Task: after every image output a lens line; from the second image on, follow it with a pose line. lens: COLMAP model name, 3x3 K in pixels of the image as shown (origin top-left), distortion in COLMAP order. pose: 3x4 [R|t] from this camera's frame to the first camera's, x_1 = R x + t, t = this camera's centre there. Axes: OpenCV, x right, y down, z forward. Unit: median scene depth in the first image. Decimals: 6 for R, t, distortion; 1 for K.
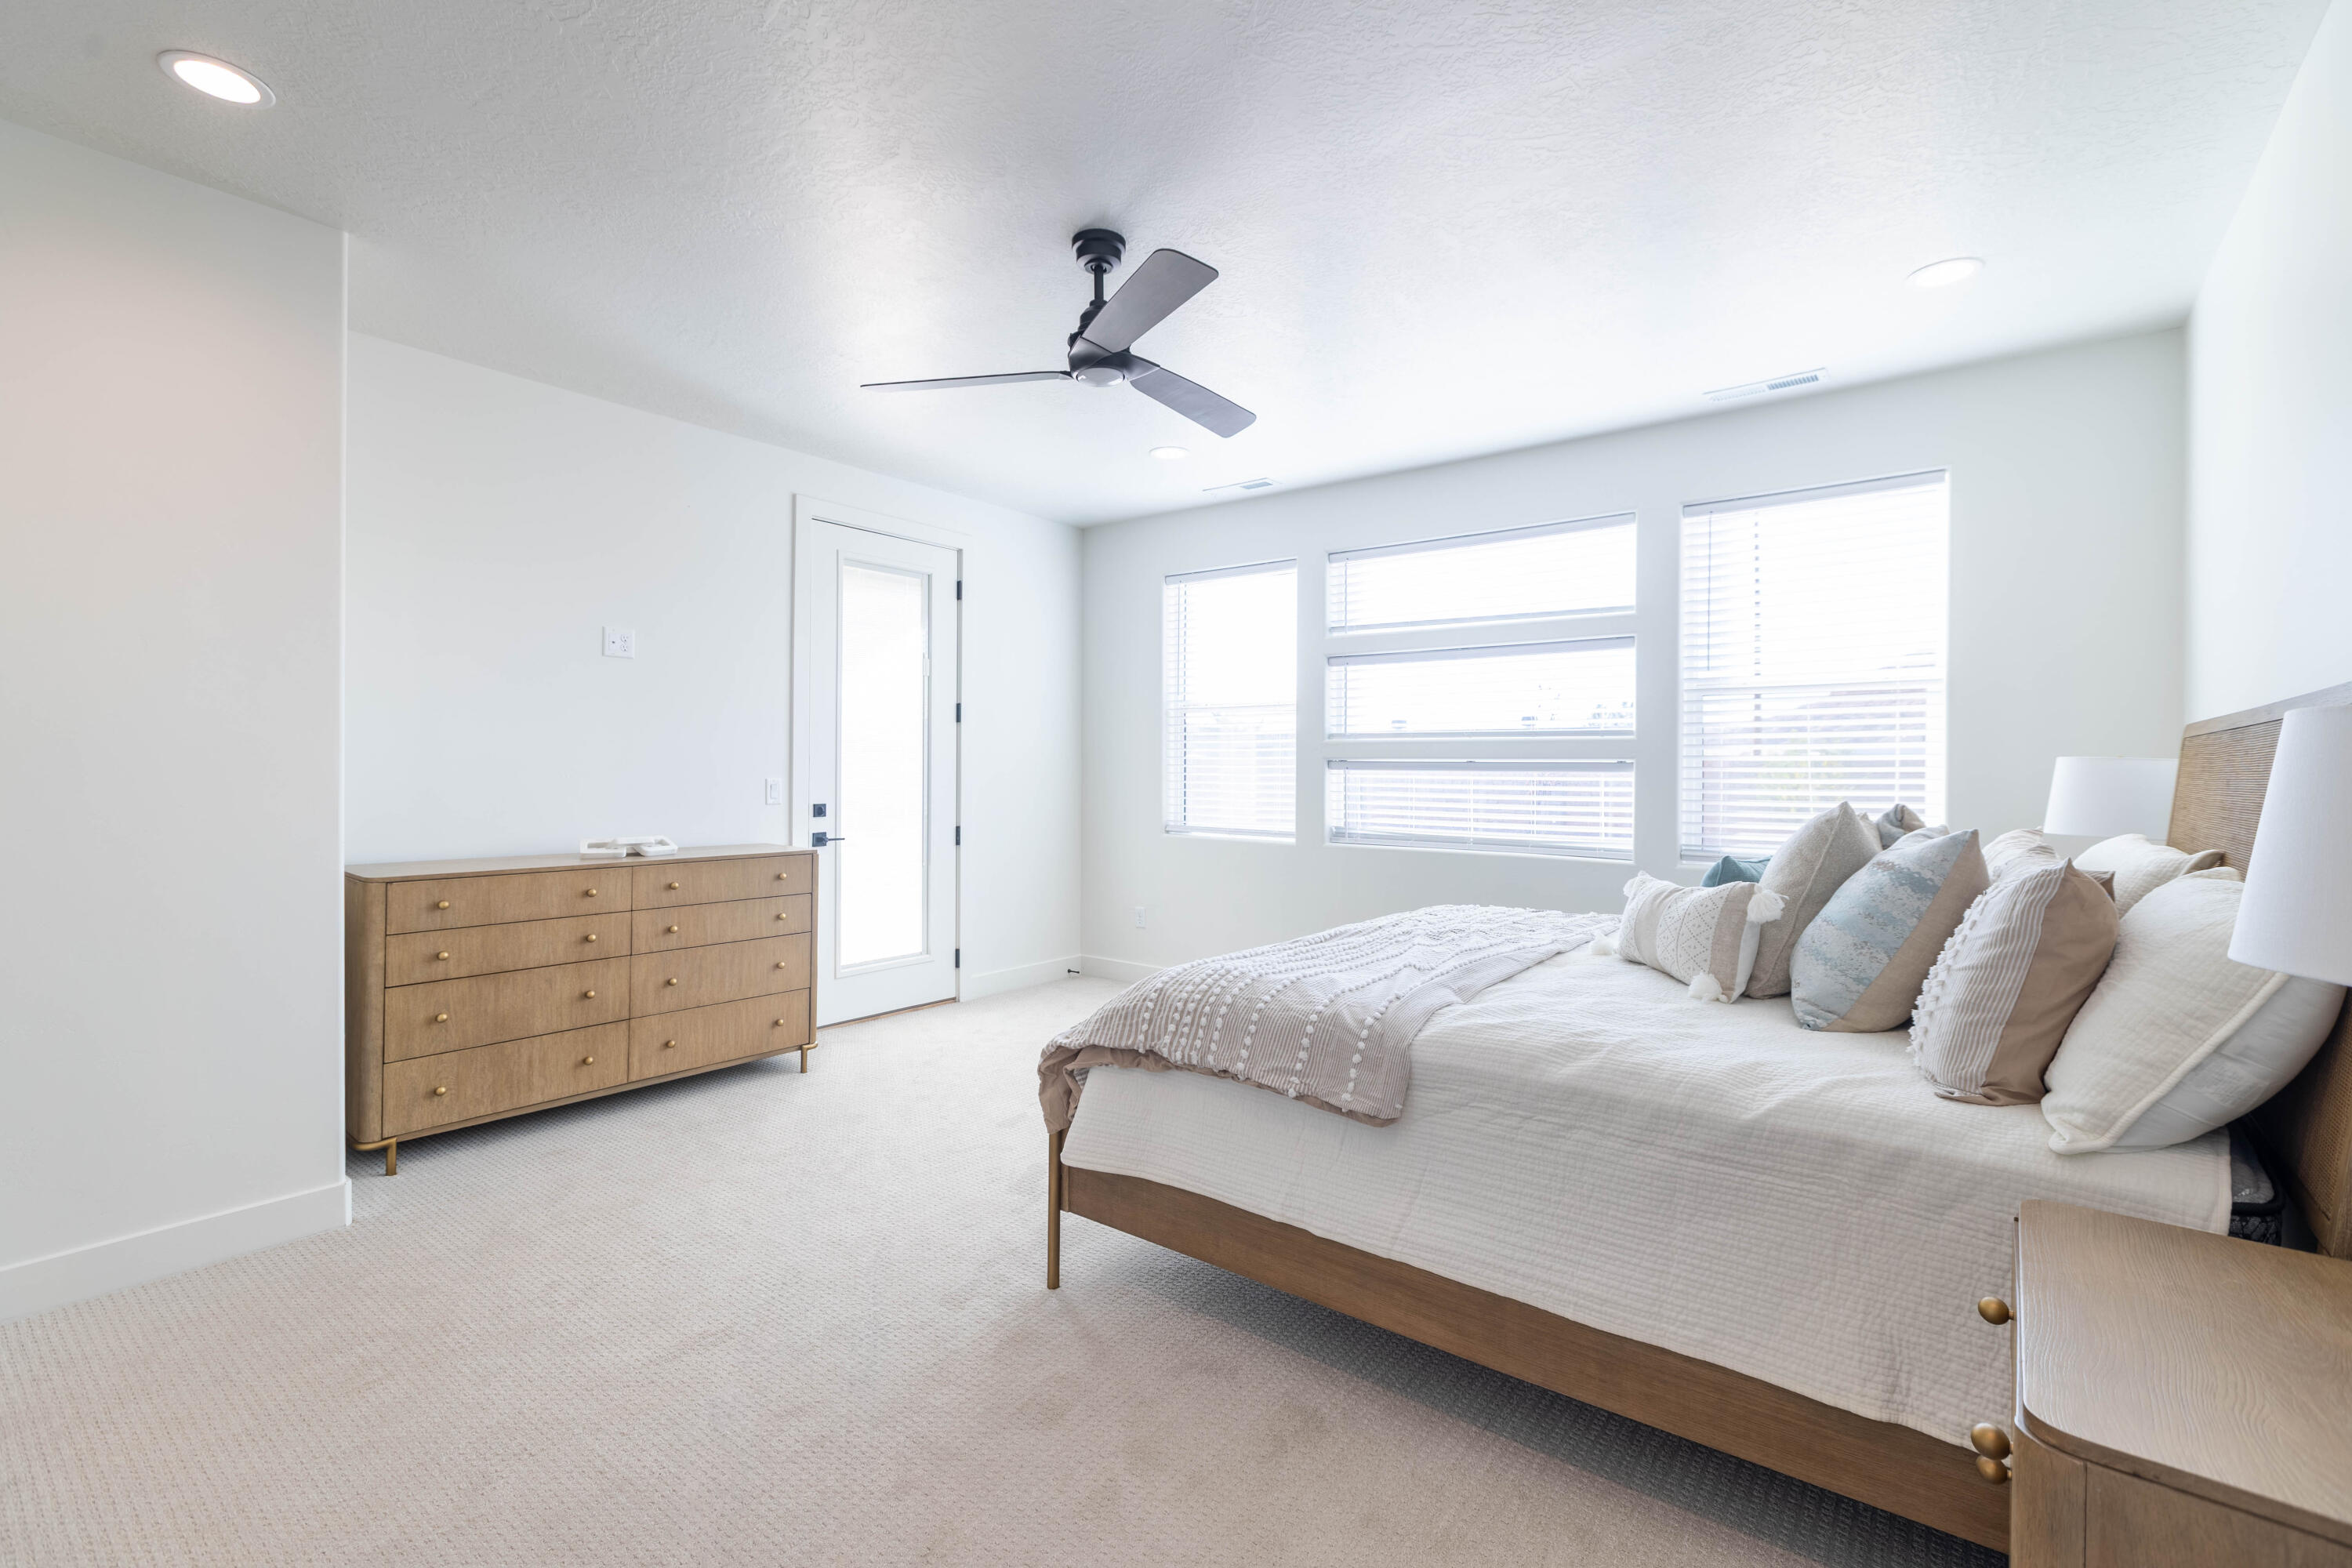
lens RADIAL K [[1069.0, 0, 1212.9], [0, 1069.0, 762.2], [0, 0, 1]] dist [0.001075, 0.000032]
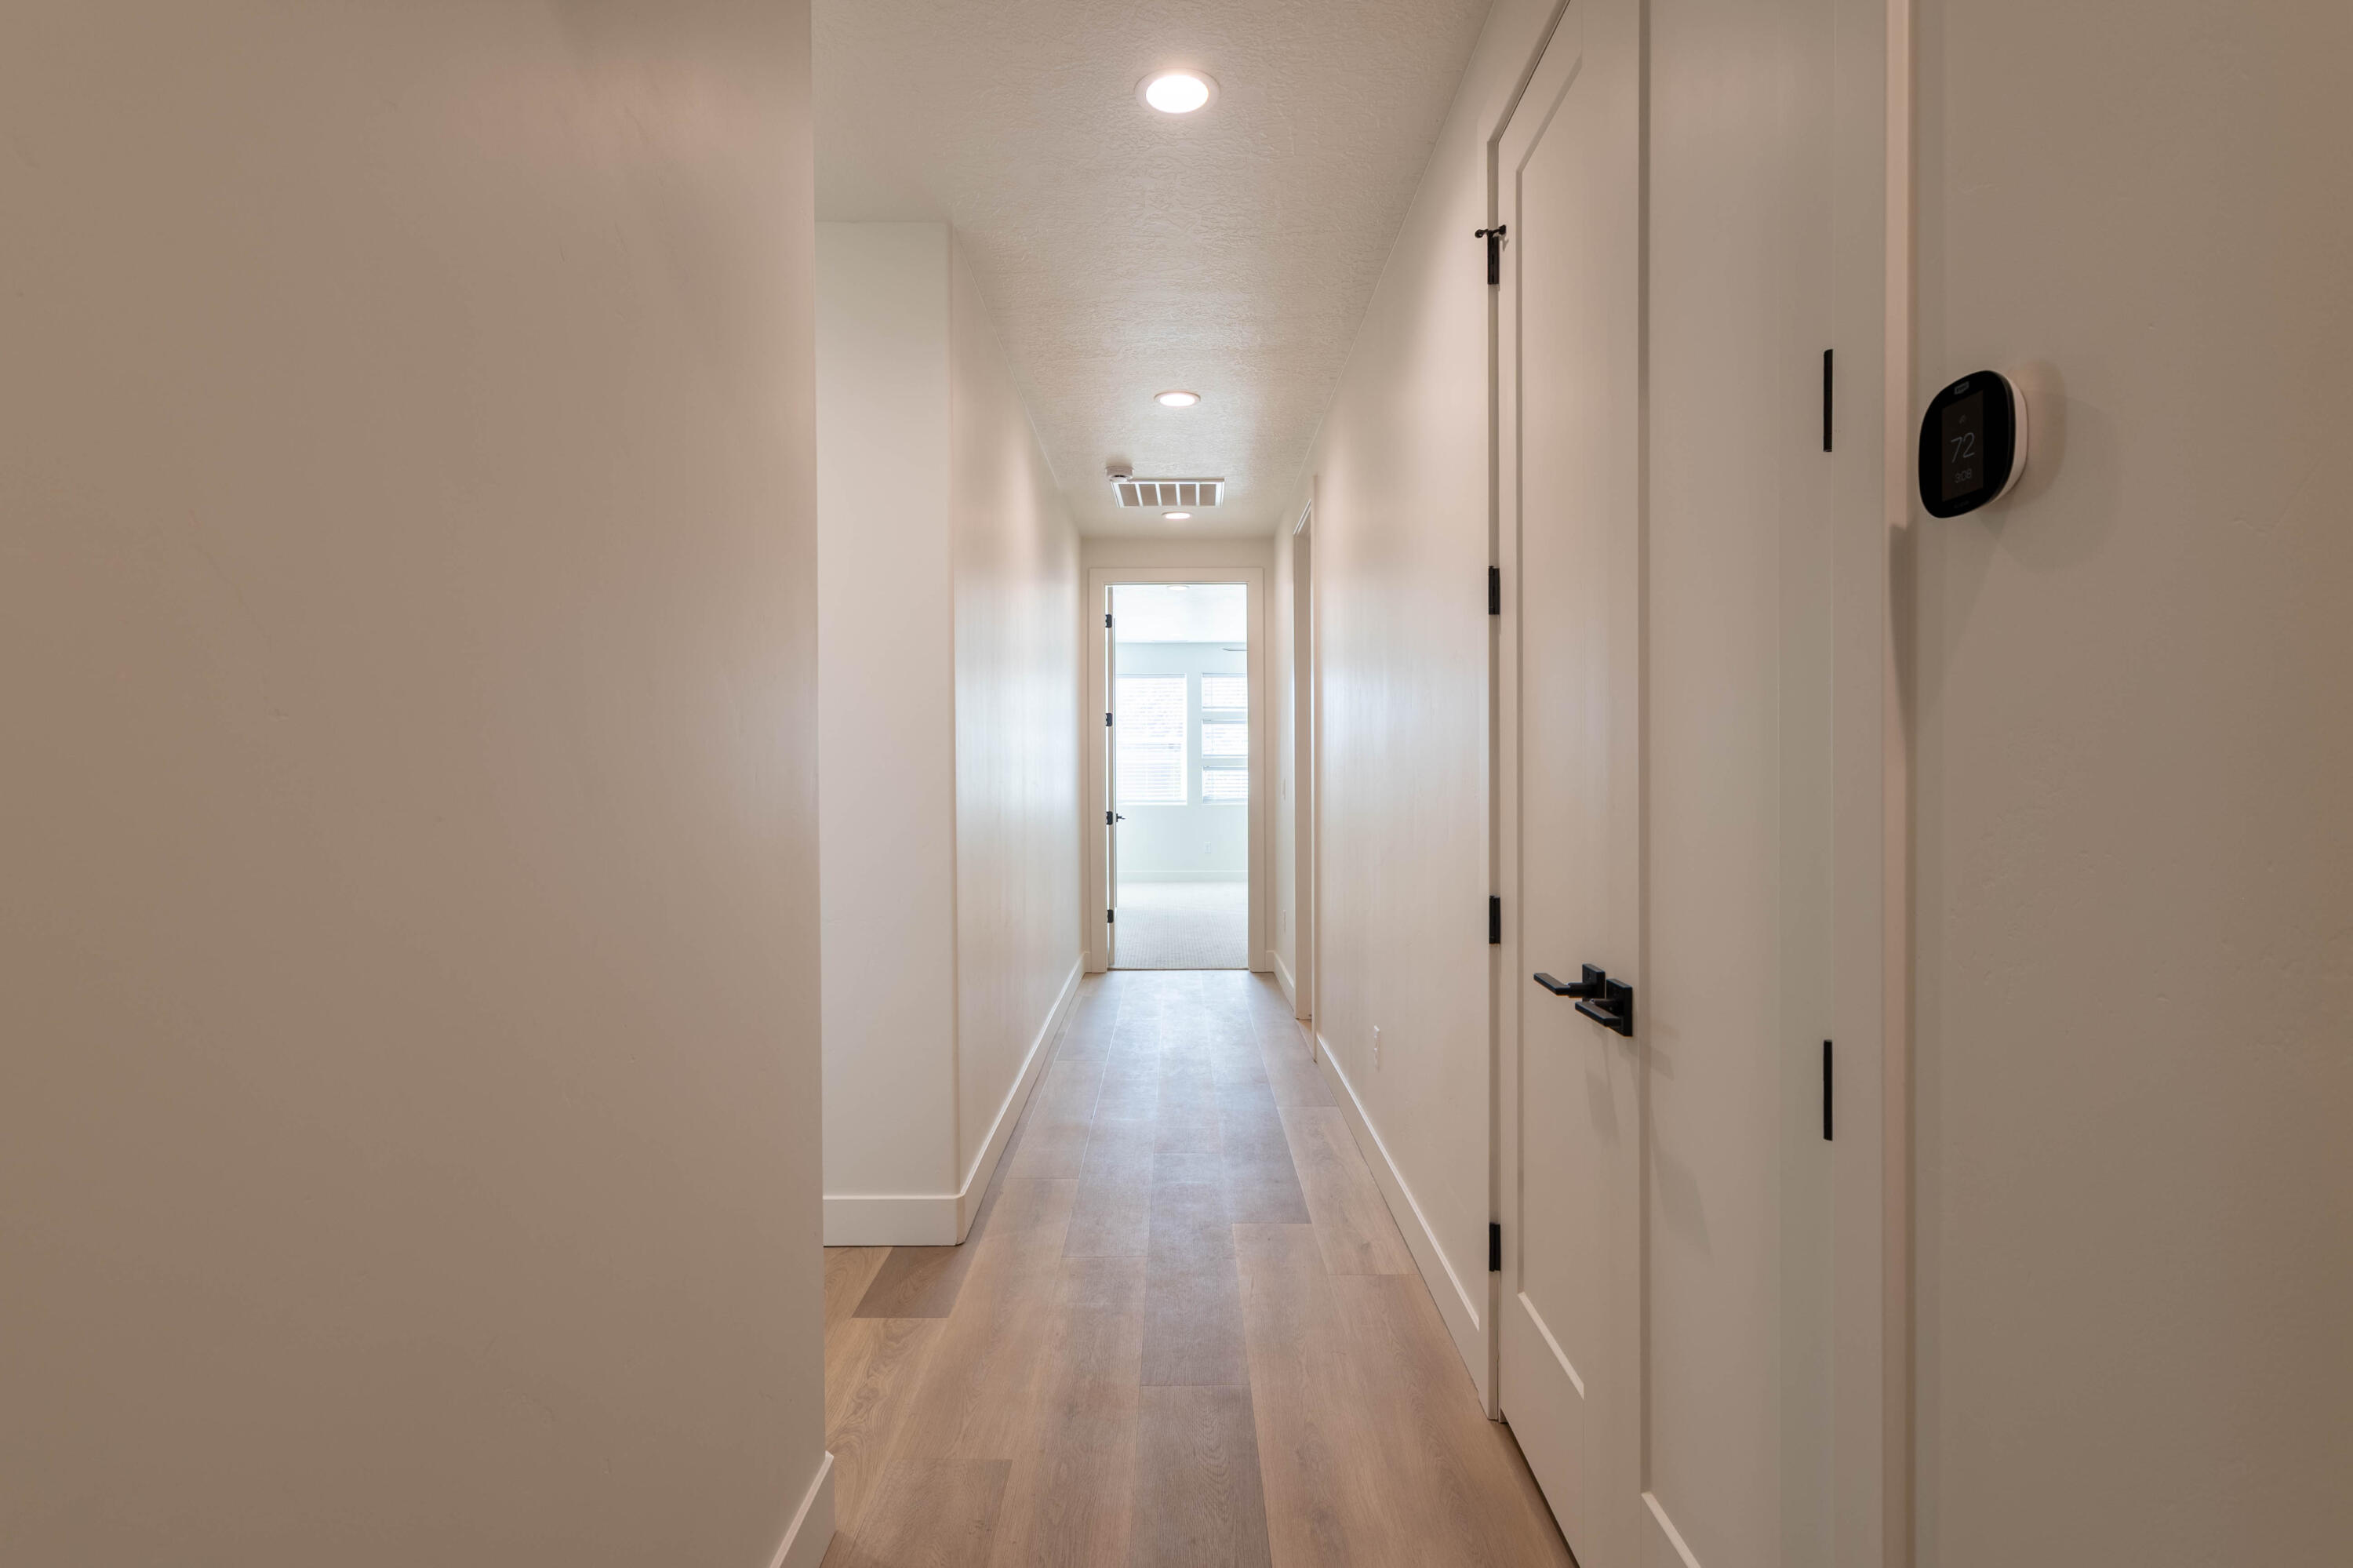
lens RADIAL K [[1069.4, 0, 1213.4], [0, 1069.4, 762.1], [0, 0, 1]] dist [0.001075, 0.000032]
pose [[0.777351, -0.004950, 0.629047, -1.493093], [0.005953, 0.999982, 0.000513, -0.013214], [-0.629039, 0.003346, 0.777367, -0.870891]]
